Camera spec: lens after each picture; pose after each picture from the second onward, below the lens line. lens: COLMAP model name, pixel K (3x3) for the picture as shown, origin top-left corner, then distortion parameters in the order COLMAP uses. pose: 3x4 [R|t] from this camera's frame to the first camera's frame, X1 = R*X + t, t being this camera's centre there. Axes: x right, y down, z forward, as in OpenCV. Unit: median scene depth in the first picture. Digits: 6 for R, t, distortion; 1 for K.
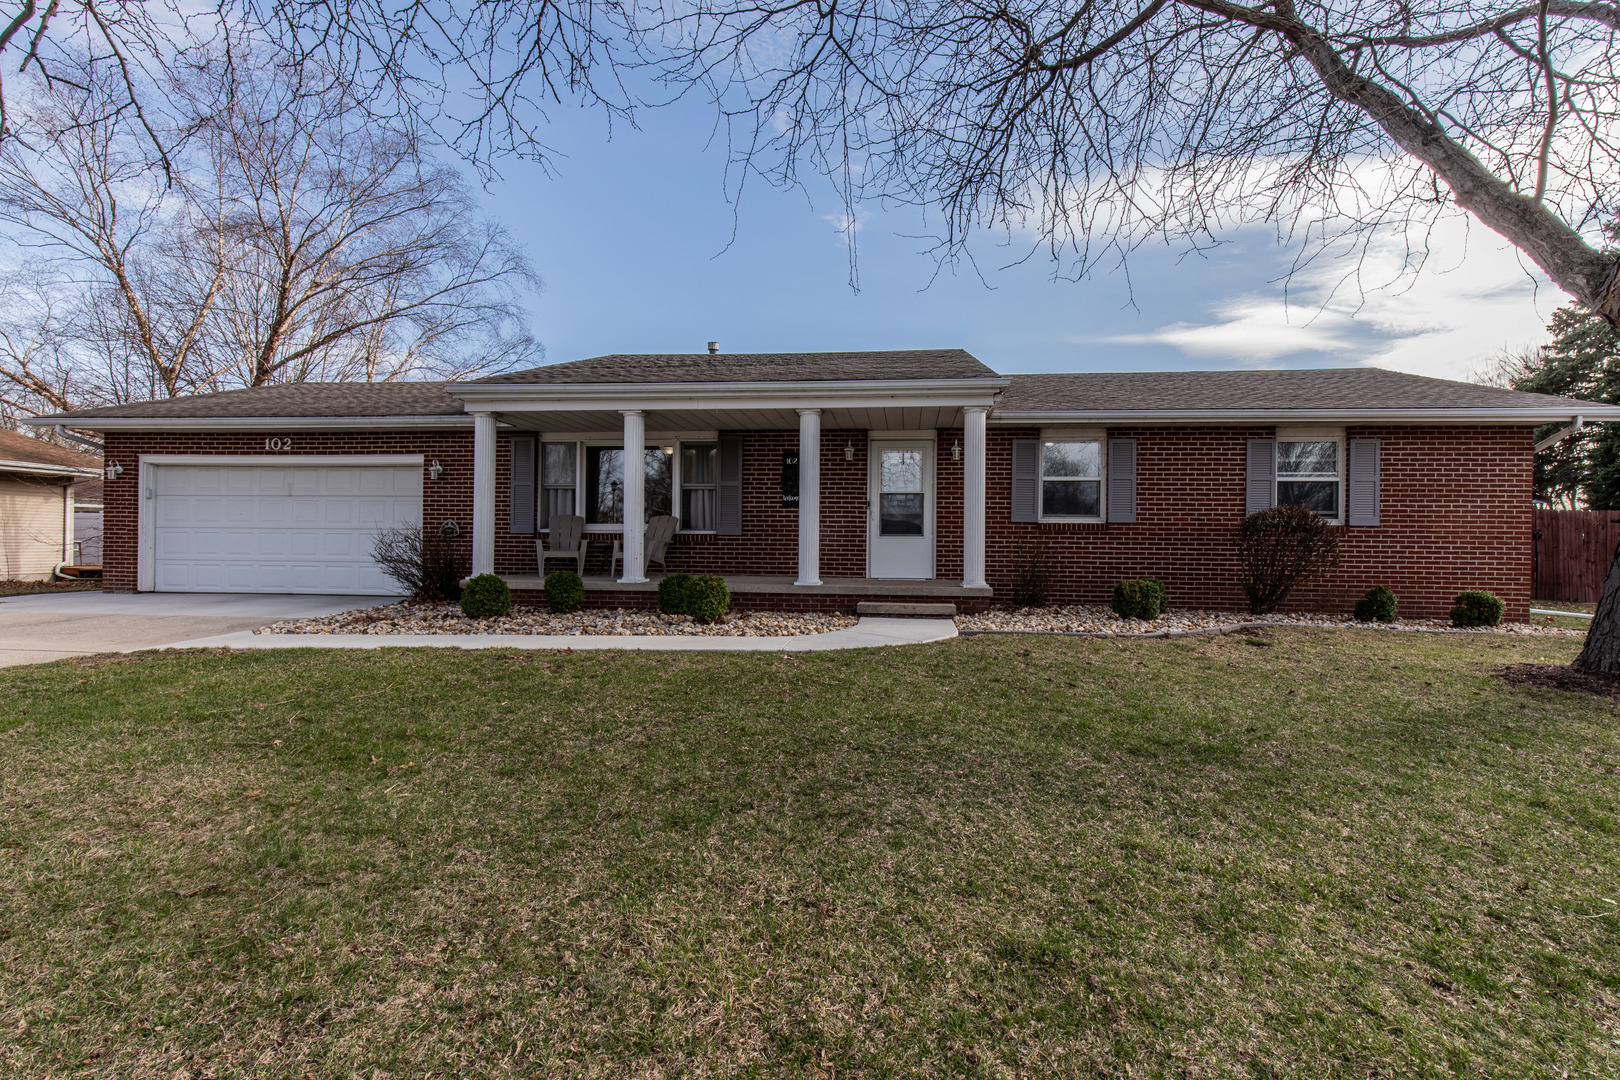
lens RADIAL K [[724.4, 0, 819.1], [0, 724.4, 532.7], [0, 0, 1]] dist [0.006719, -0.000196]
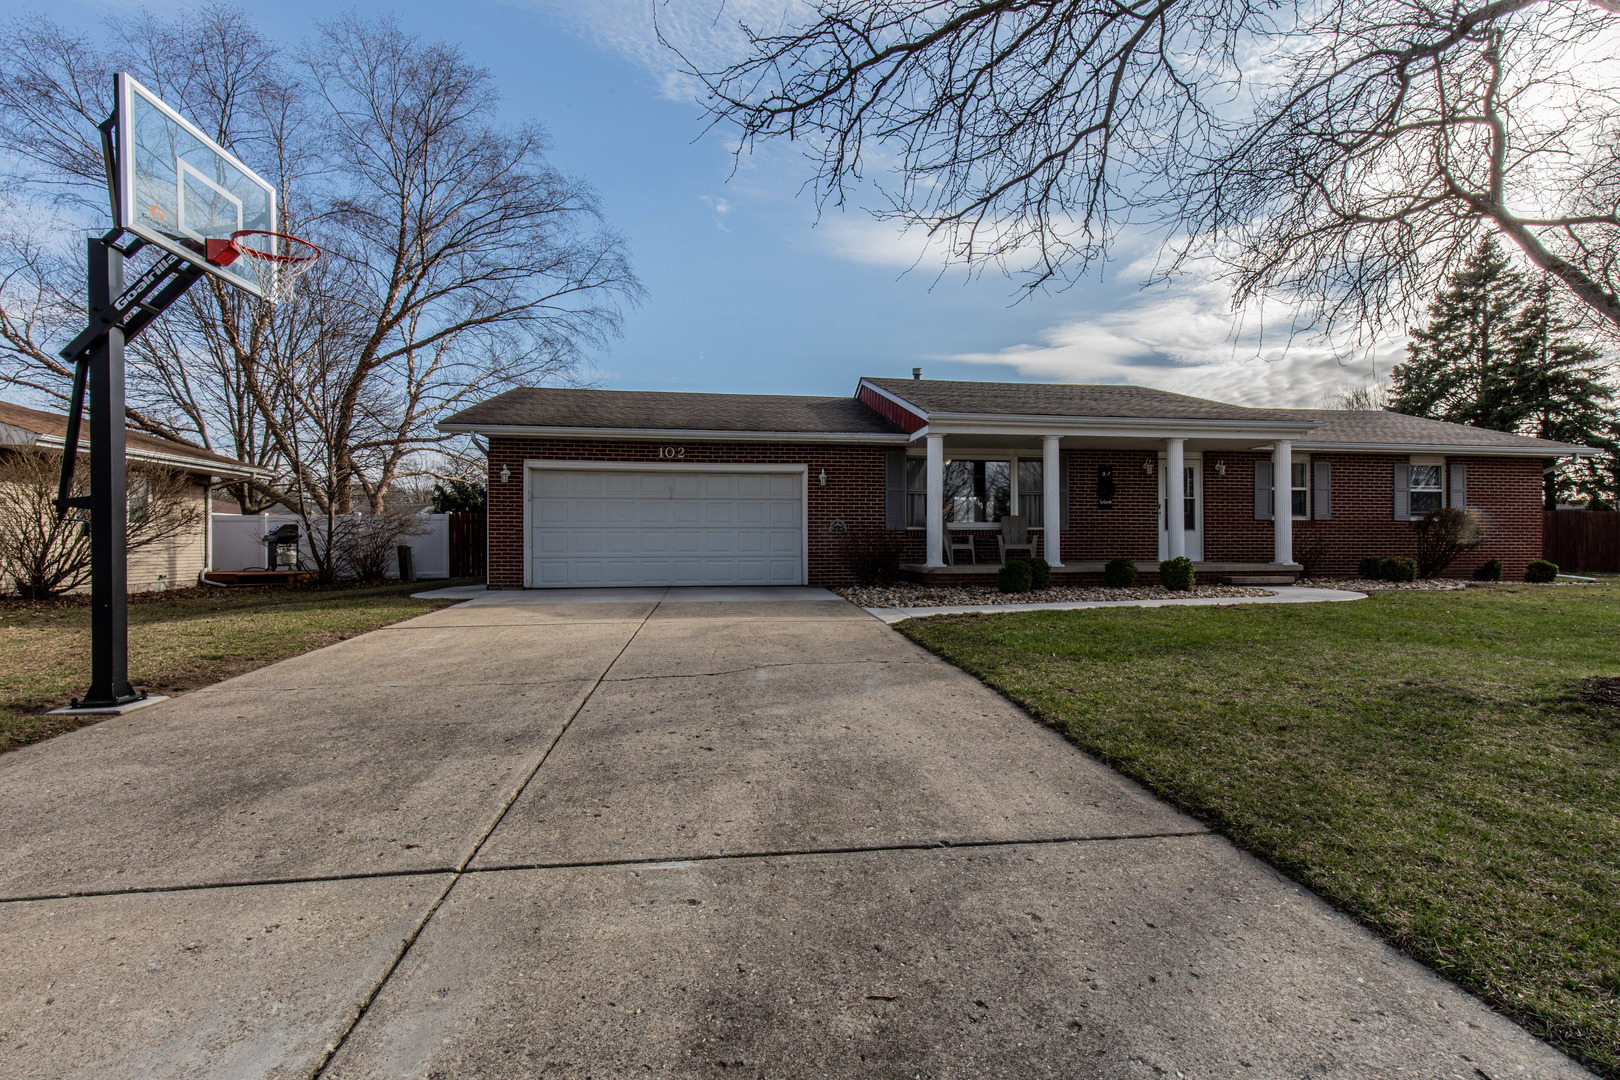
lens RADIAL K [[724.4, 0, 818.1], [0, 724.4, 533.1], [0, 0, 1]] dist [0.006719, -0.000196]
pose [[0.969263, -0.007900, 0.245900, -0.799231], [0.007959, 0.999968, 0.000754, 0.003036], [-0.245898, 0.001227, 0.969295, -0.134637]]
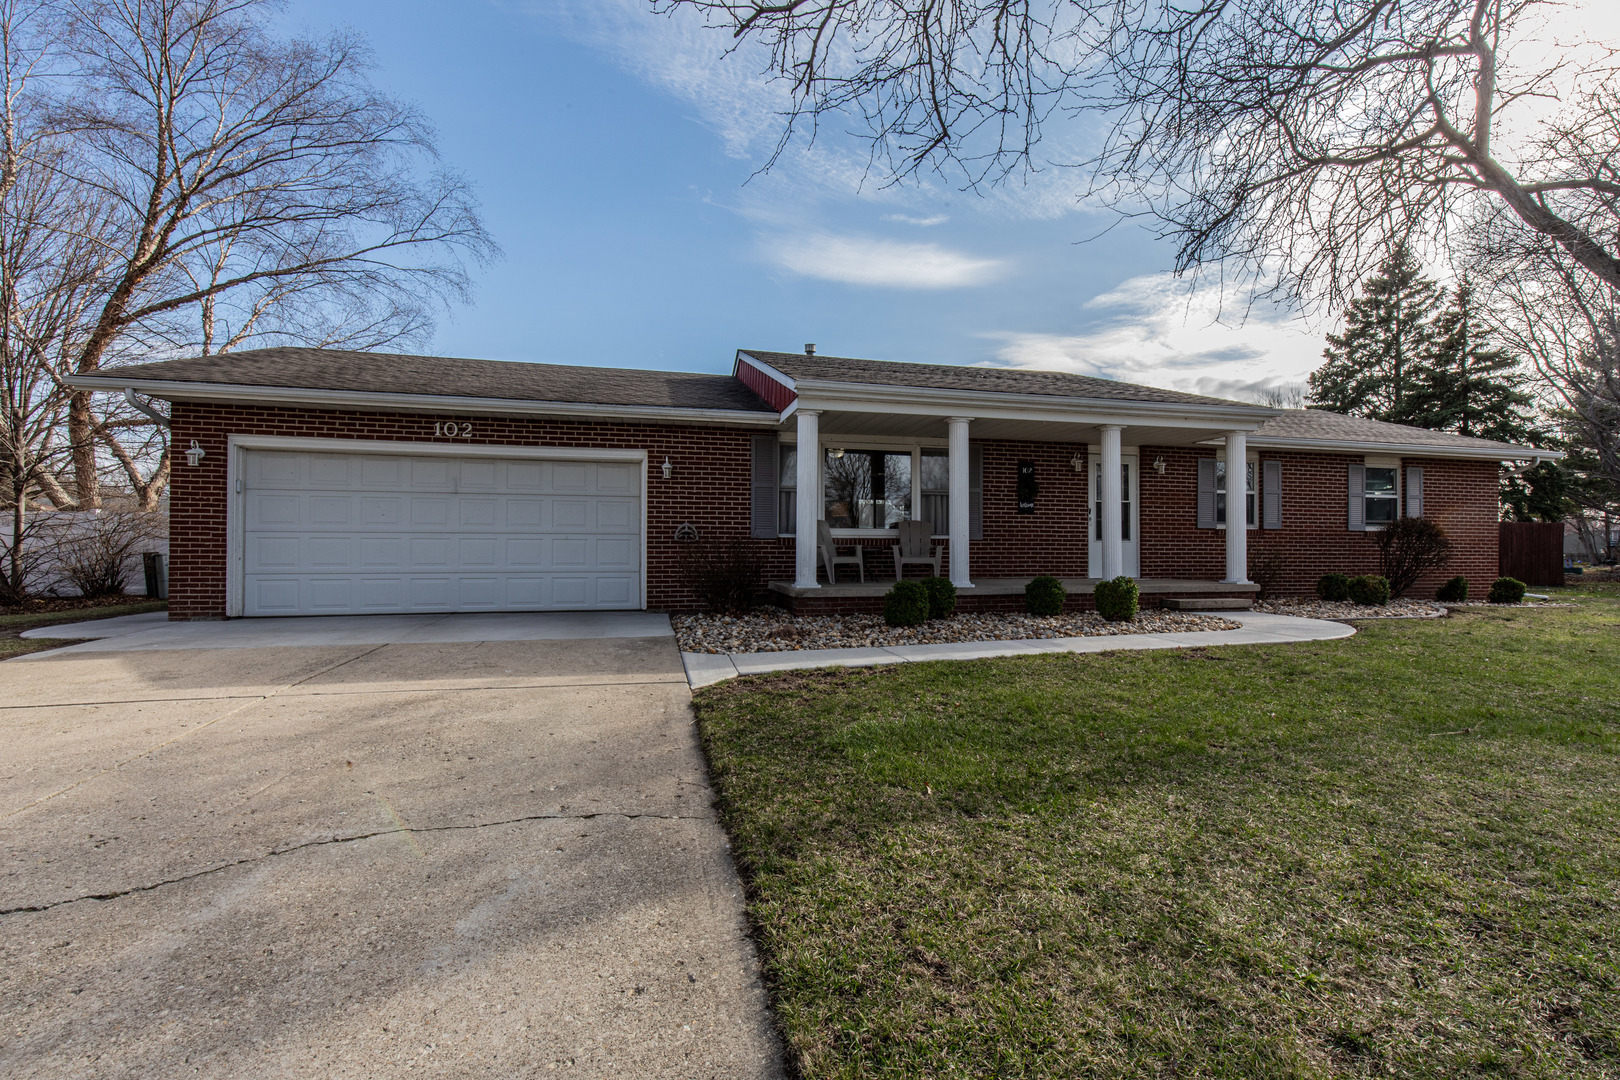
lens RADIAL K [[724.4, 0, 818.3], [0, 724.4, 535.7], [0, 0, 1]] dist [0.006719, -0.000196]
pose [[0.940404, -0.000399, 0.340060, -0.634504], [0.000780, 0.999999, -0.000985, -0.001572], [-0.340059, 0.001192, 0.940403, 0.094268]]
